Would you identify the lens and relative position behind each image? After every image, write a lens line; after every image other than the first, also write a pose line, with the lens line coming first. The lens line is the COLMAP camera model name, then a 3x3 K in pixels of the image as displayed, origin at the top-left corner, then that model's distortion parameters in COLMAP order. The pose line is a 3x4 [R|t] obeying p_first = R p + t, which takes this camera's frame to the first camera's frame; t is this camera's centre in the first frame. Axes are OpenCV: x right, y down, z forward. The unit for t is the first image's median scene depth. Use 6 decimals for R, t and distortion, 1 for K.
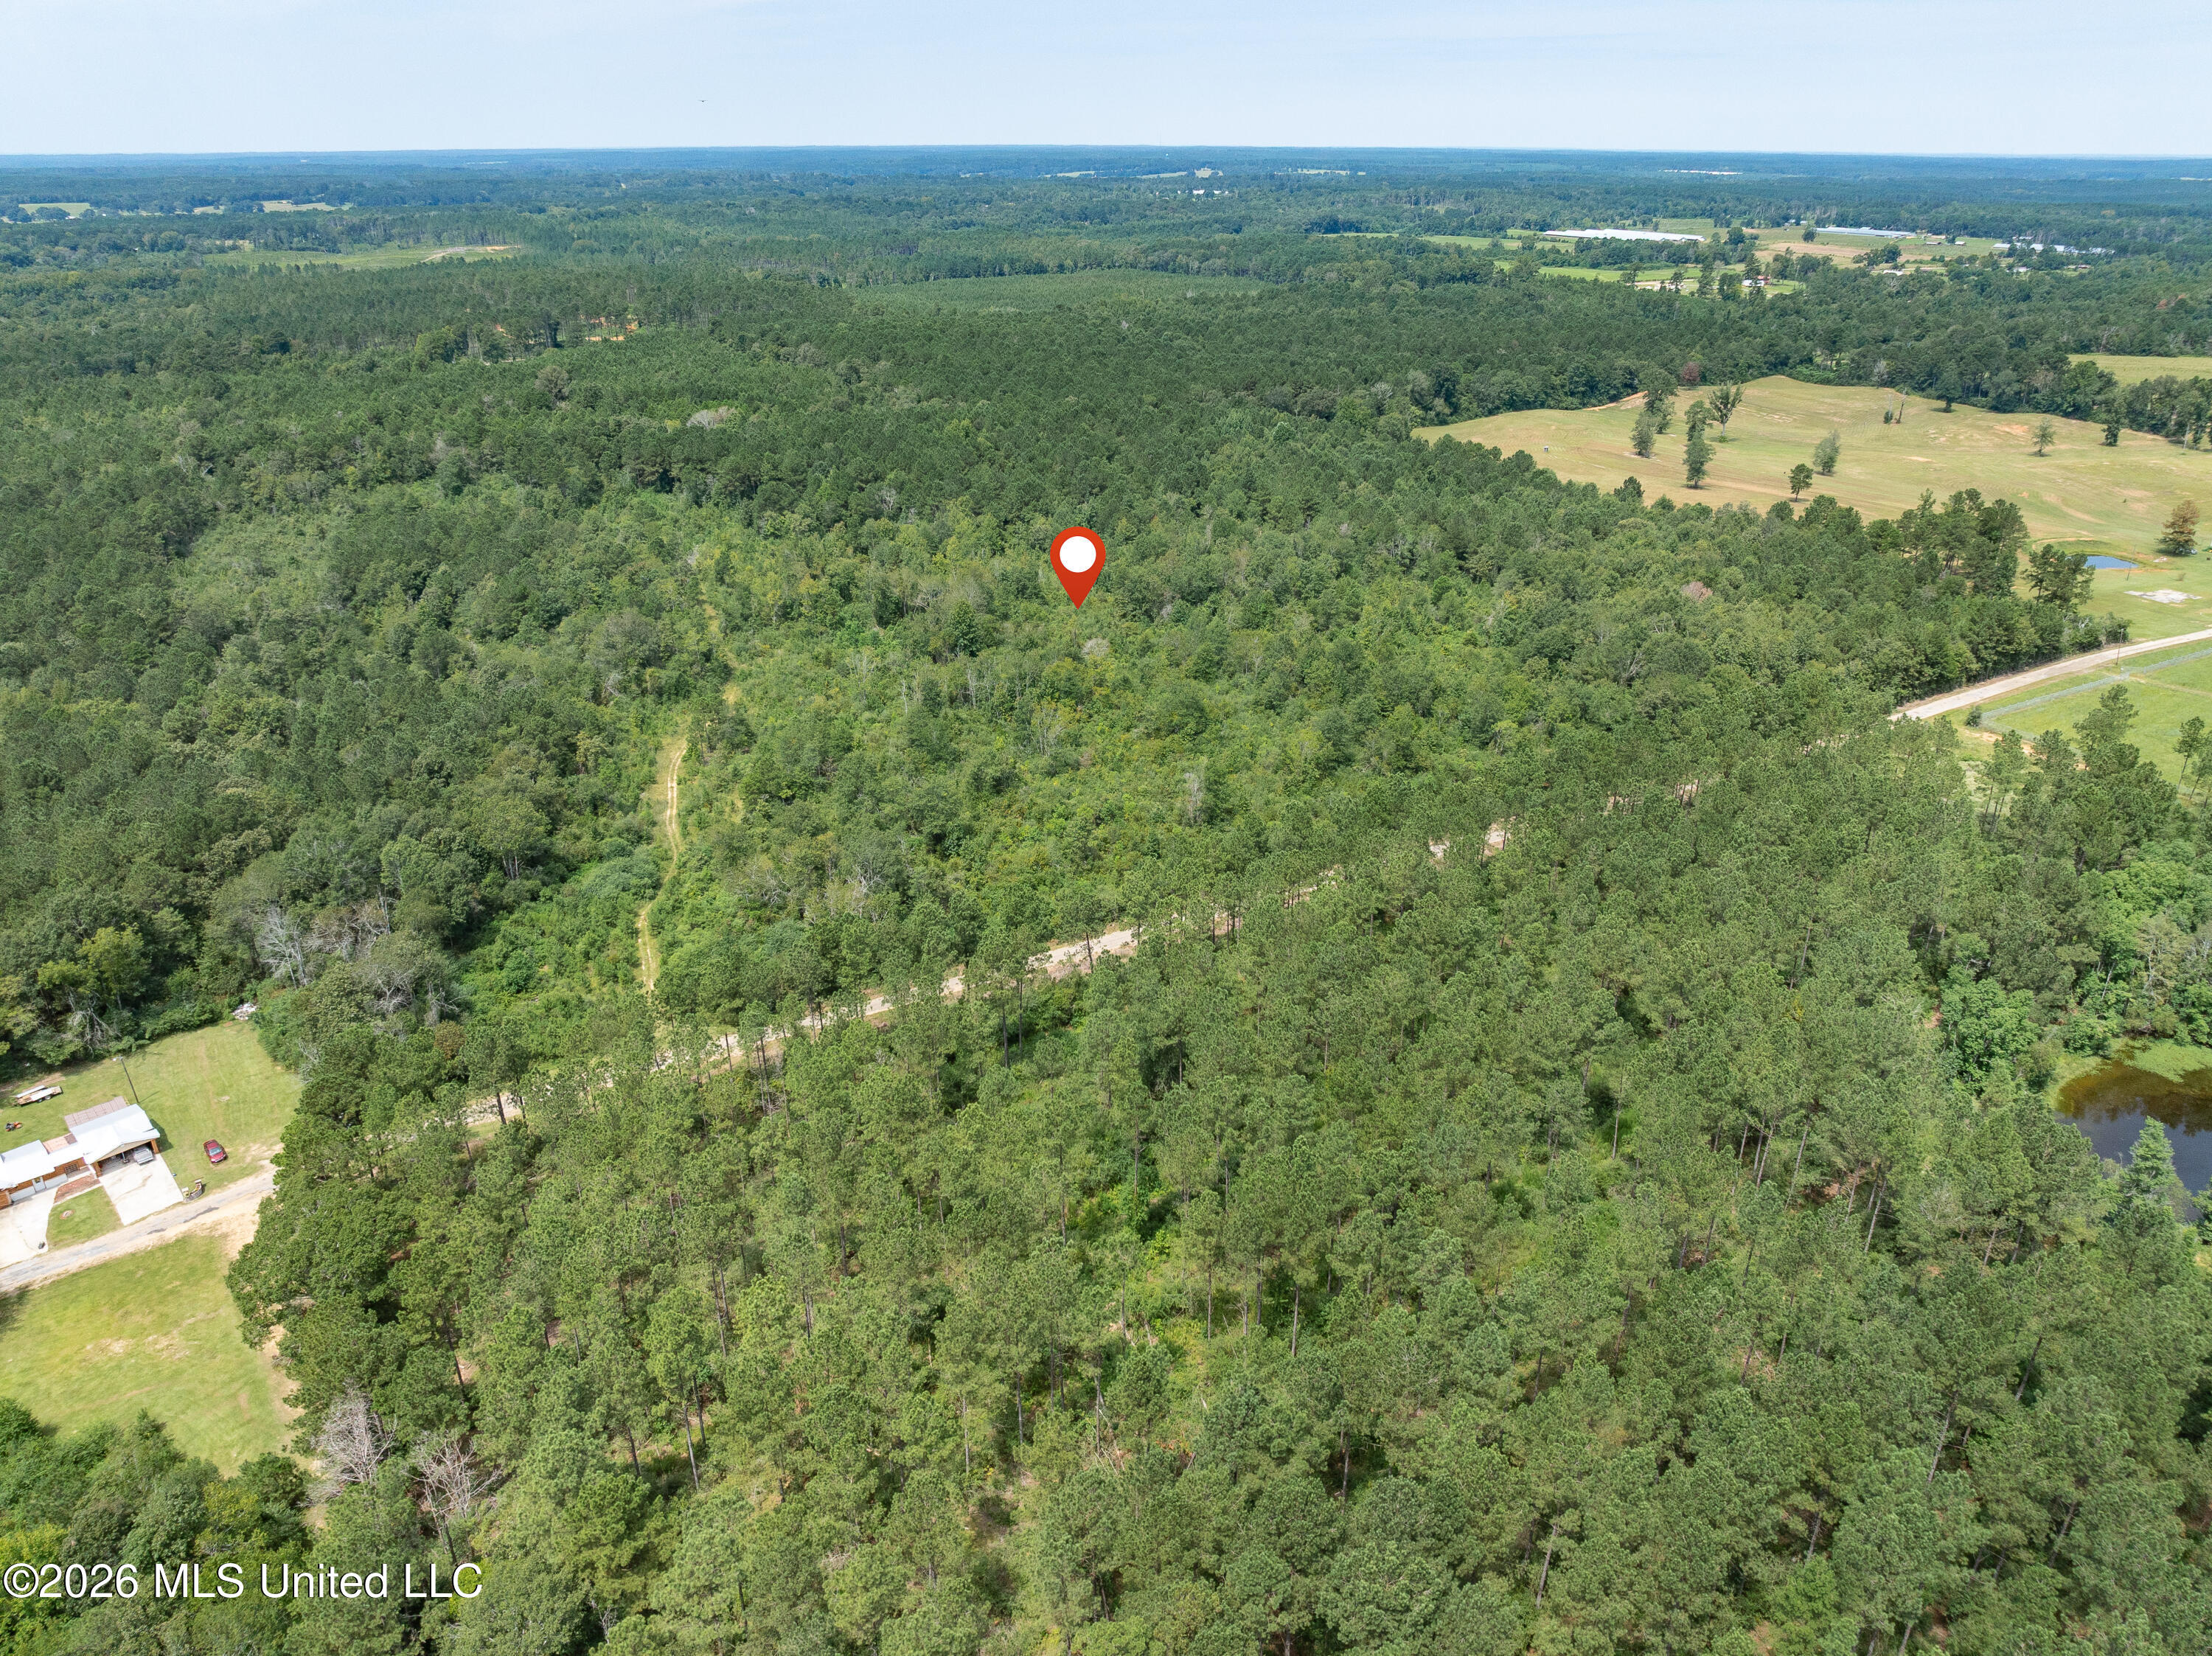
lens RADIAL K [[1518.4, 0, 1115.4], [0, 1518.4, 822.8], [0, 0, 1]] dist [-0.044977, 0.017882]
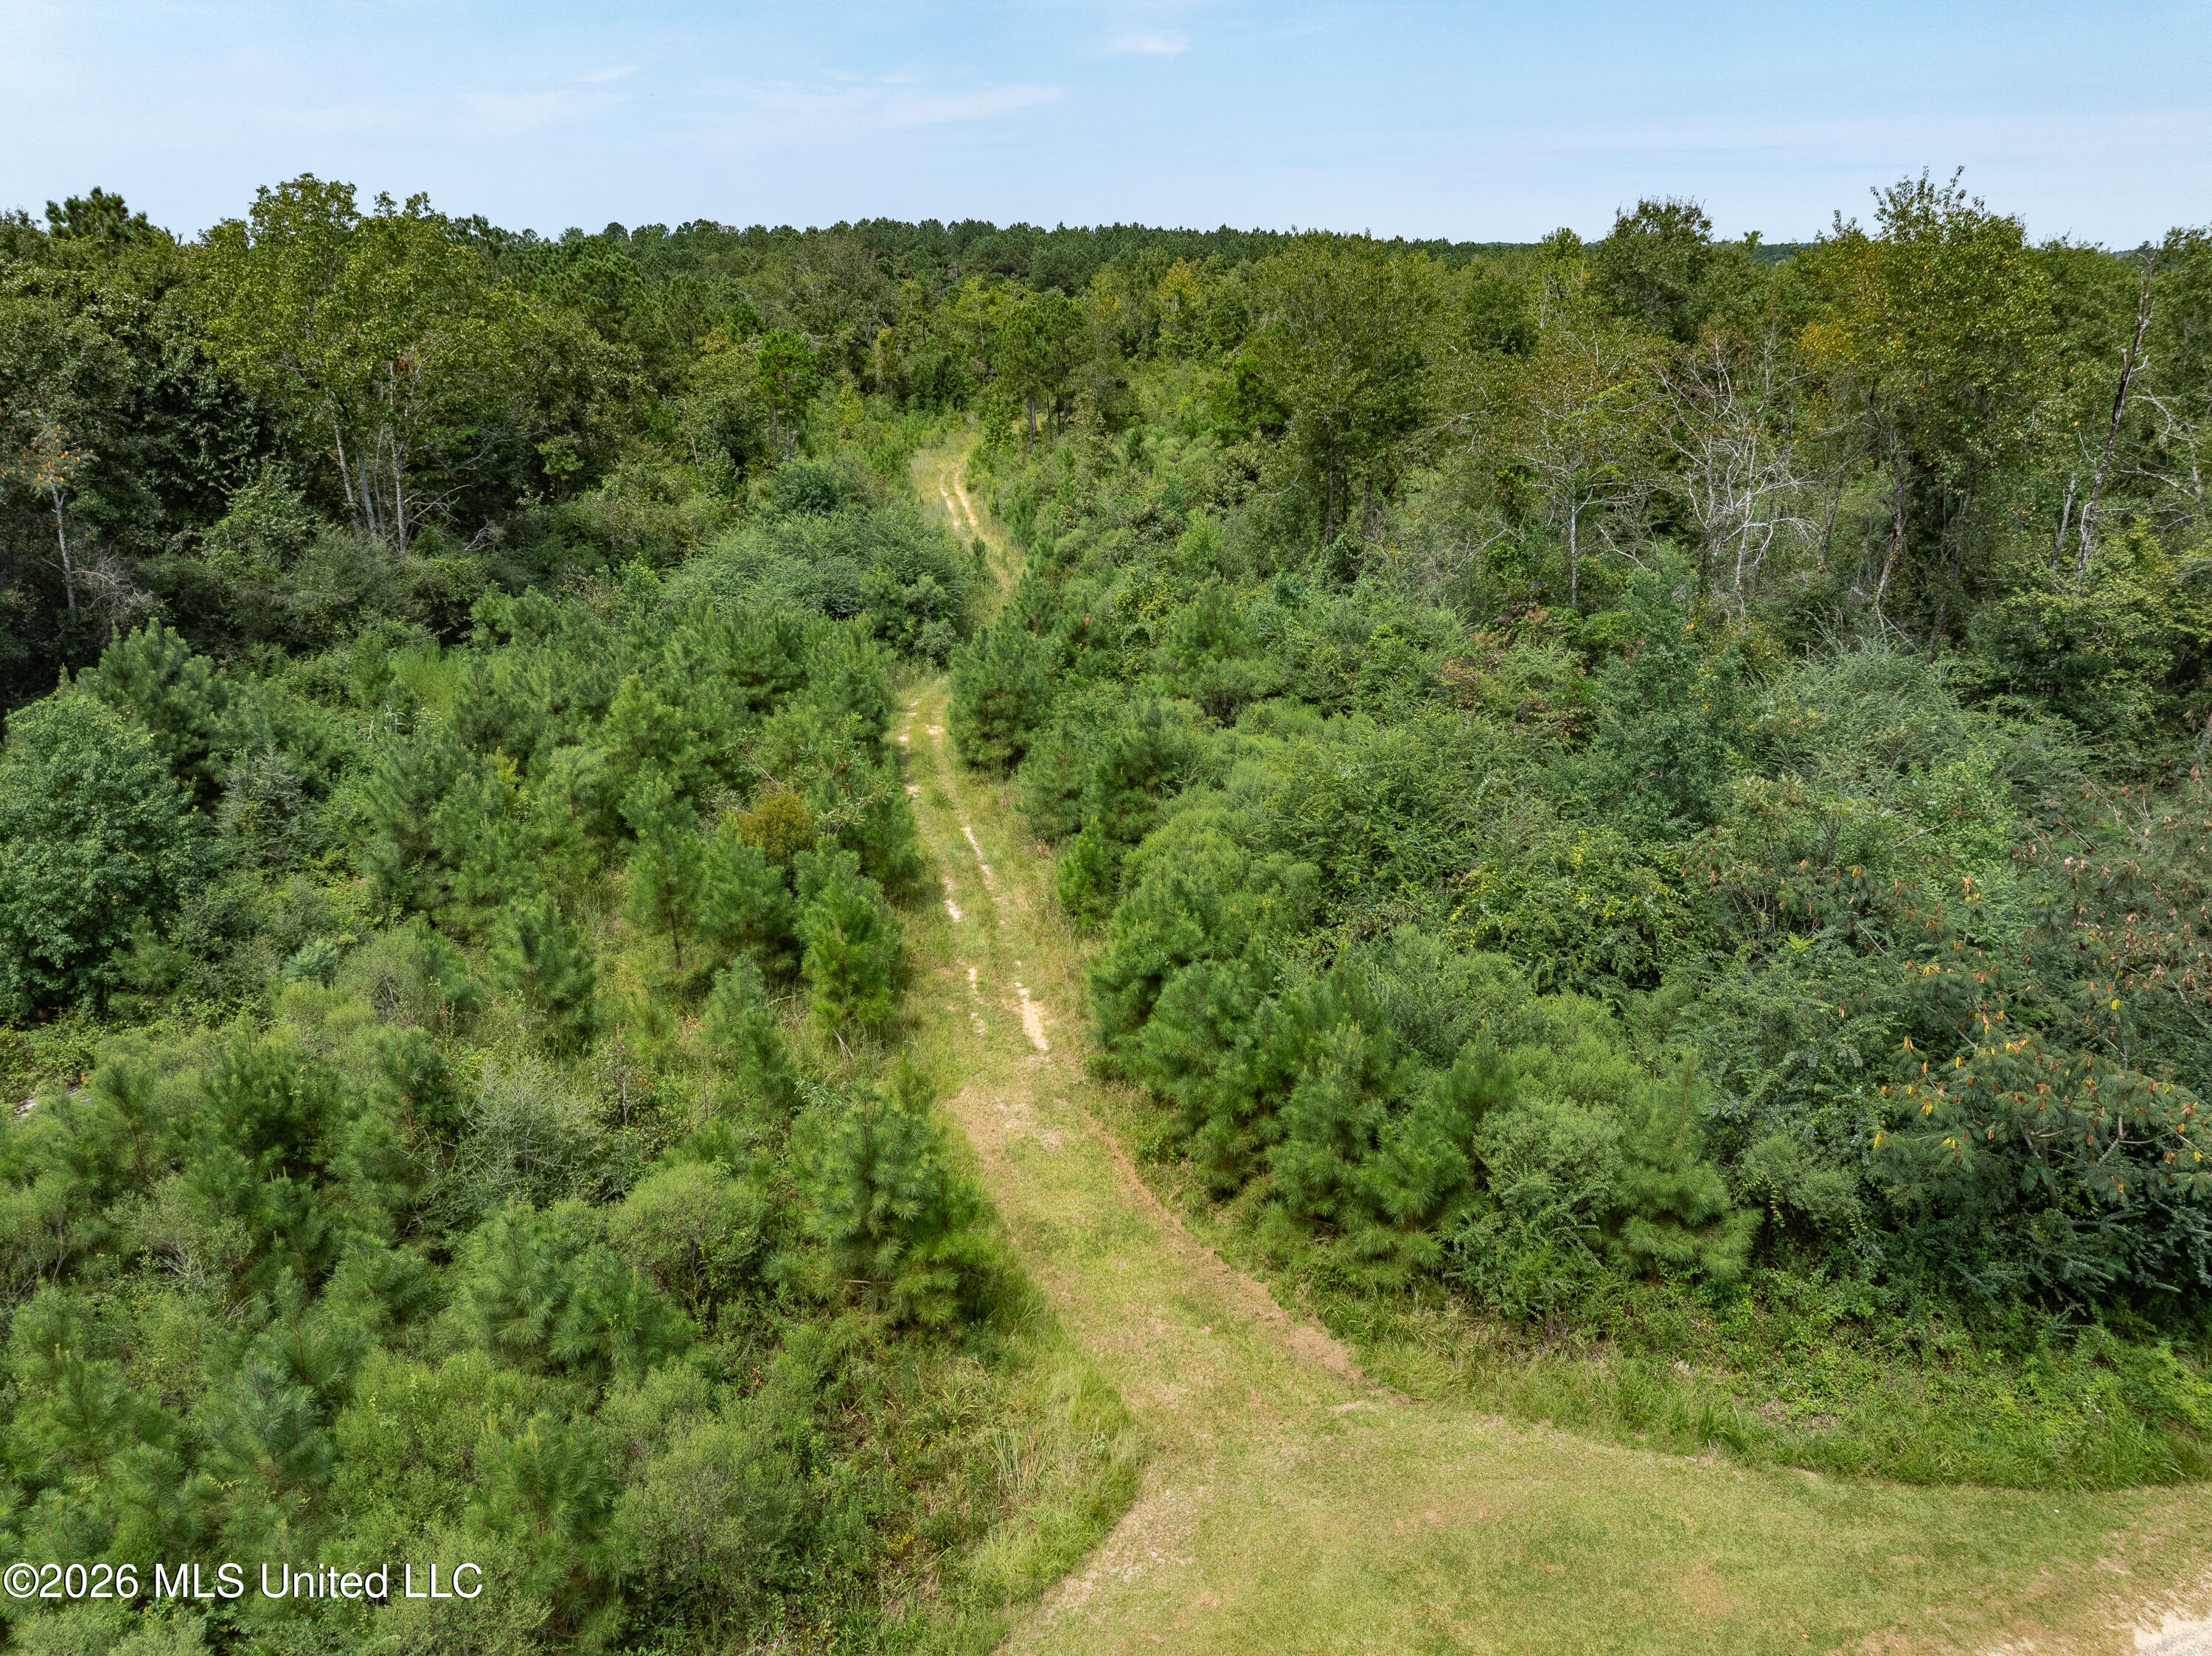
lens RADIAL K [[1518.4, 0, 1097.3], [0, 1518.4, 827.9], [0, 0, 1]] dist [-0.044977, 0.017882]
pose [[0.993771, 0.045858, -0.101568, -0.281999], [-0.053130, 0.996125, -0.070089, 0.096846], [0.097960, 0.075048, 0.992357, 0.845068]]
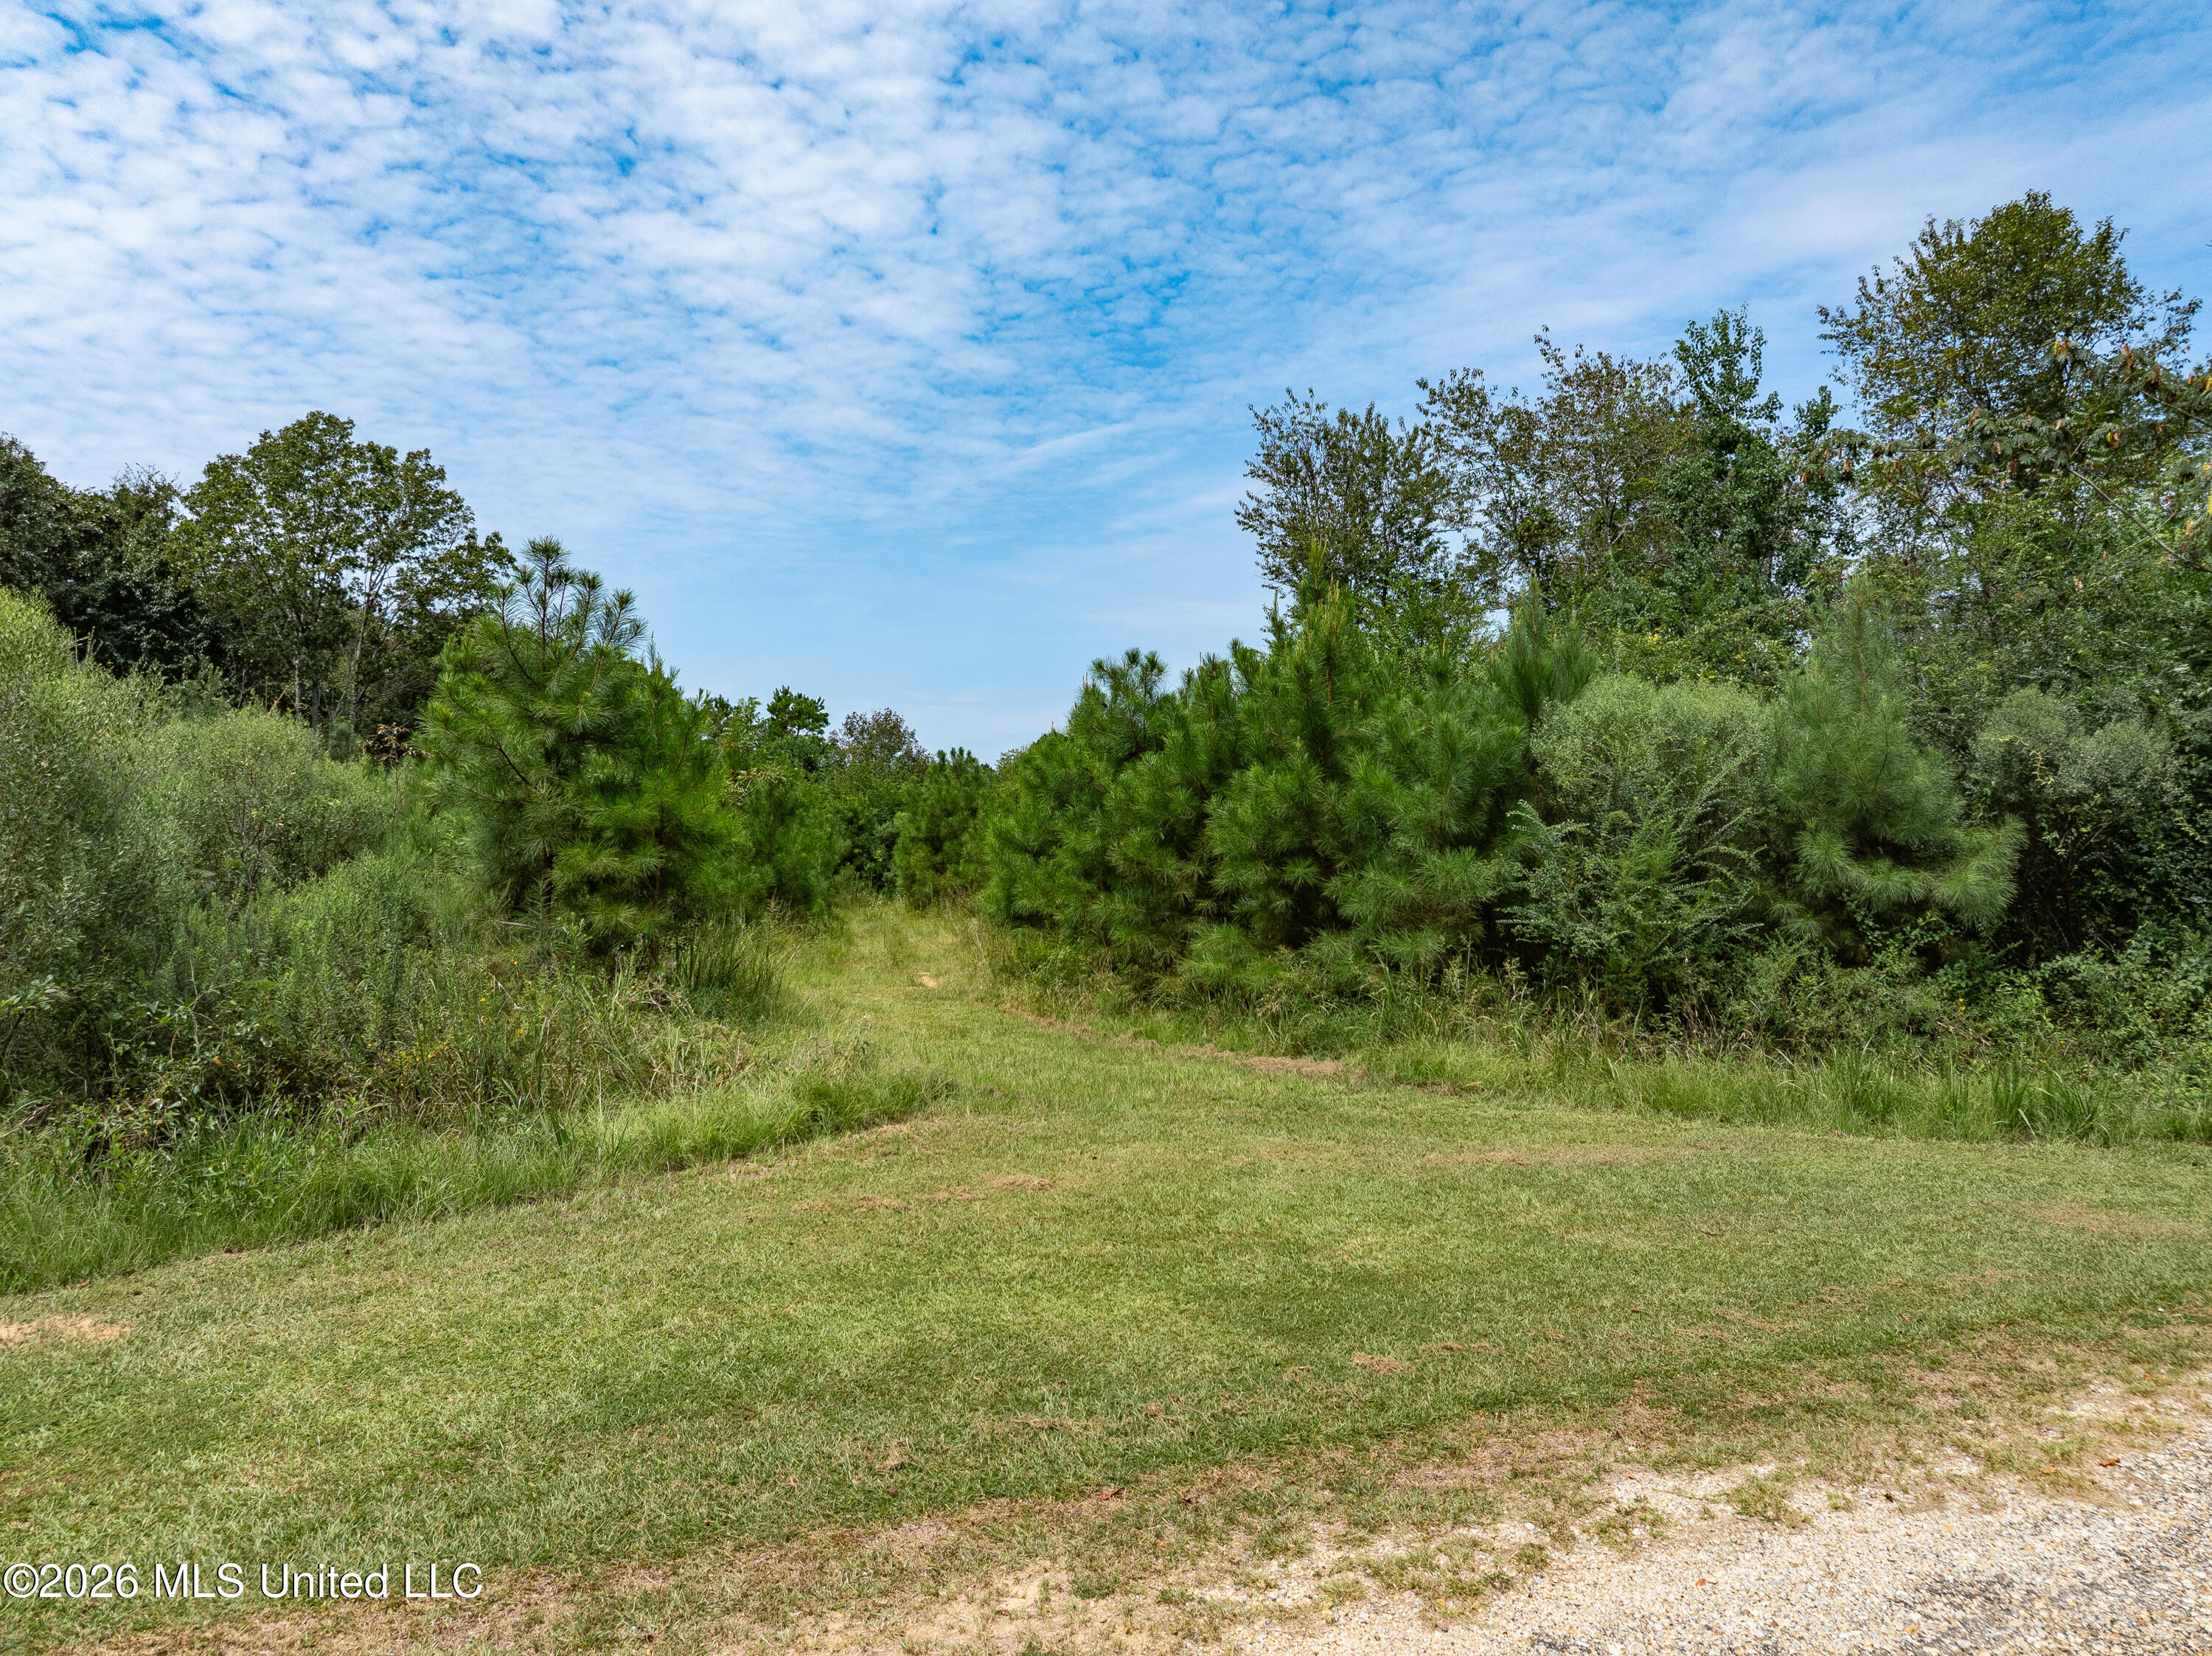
lens RADIAL K [[1518.4, 0, 1104.4], [0, 1518.4, 825.6], [0, 0, 1]] dist [-0.044977, 0.017882]
pose [[0.989749, -0.003443, -0.142779, -0.275077], [-0.060156, 0.896656, -0.438622, 0.139281], [0.129534, 0.442714, 0.887257, 0.890633]]
